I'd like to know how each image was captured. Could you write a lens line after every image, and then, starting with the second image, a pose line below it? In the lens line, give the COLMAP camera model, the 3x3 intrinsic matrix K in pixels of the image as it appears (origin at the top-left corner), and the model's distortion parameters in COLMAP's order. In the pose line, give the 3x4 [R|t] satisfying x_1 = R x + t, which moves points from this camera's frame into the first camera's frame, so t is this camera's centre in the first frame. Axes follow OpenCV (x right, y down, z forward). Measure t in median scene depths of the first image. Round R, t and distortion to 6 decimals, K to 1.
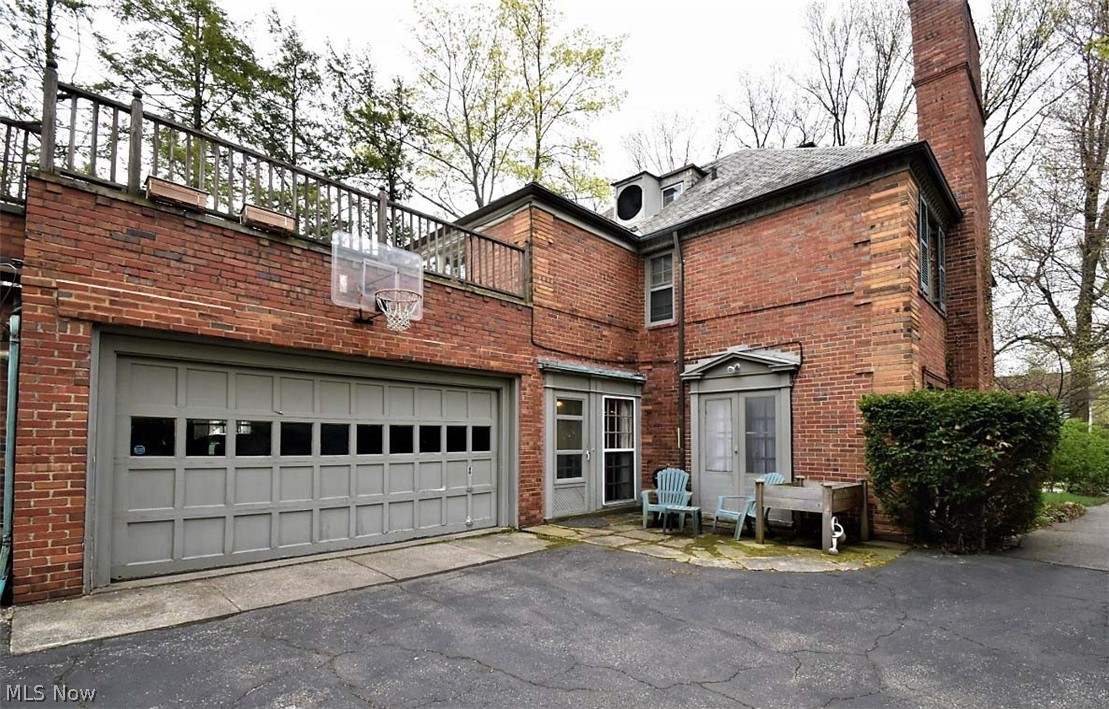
lens RADIAL K [[521.4, 0, 556.5], [0, 521.4, 420.6], [0, 0, 1]] dist [-0.002125, -0.000658]
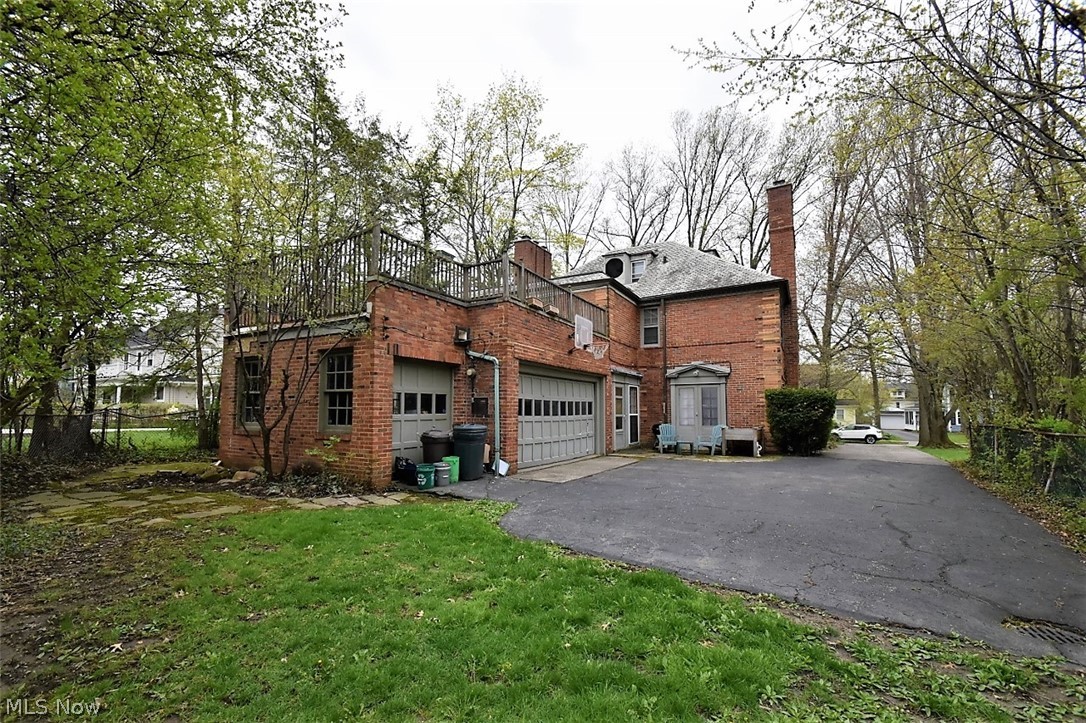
lens RADIAL K [[482.9, 0, 528.4], [0, 482.9, 379.7], [0, 0, 1]] dist [-0.000138, 0.000019]
pose [[0.967157, 0.014604, 0.253760, -0.760312], [-0.007649, 0.999568, -0.028372, -0.017657], [-0.254065, 0.025499, 0.966851, -0.626778]]
